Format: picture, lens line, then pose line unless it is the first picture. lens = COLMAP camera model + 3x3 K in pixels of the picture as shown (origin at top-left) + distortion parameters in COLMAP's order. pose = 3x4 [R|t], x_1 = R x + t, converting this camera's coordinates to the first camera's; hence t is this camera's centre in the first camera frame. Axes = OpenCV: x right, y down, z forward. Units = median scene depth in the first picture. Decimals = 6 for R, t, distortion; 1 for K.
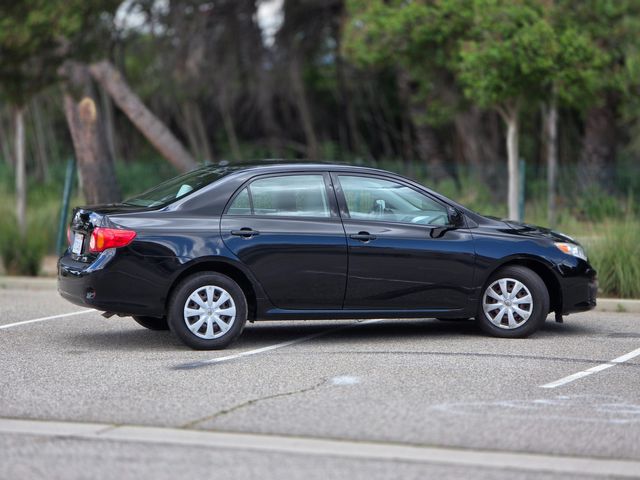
lens RADIAL K [[2138.0, 0, 320.5], [0, 2138.0, 244.3], [0, 0, 1]] dist [0.271540, 0.000000]
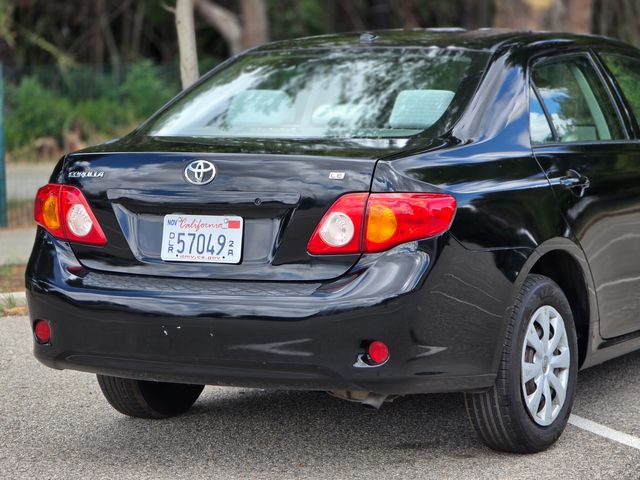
lens RADIAL K [[2138.0, 0, 318.2], [0, 2138.0, 239.2], [0, 0, 1]] dist [0.271540, 0.000000]
pose [[0.726538, -0.084442, 0.681918, -0.370913], [0.063360, 0.996425, 0.055882, -0.021249], [-0.684199, 0.002606, 0.729291, 0.676349]]
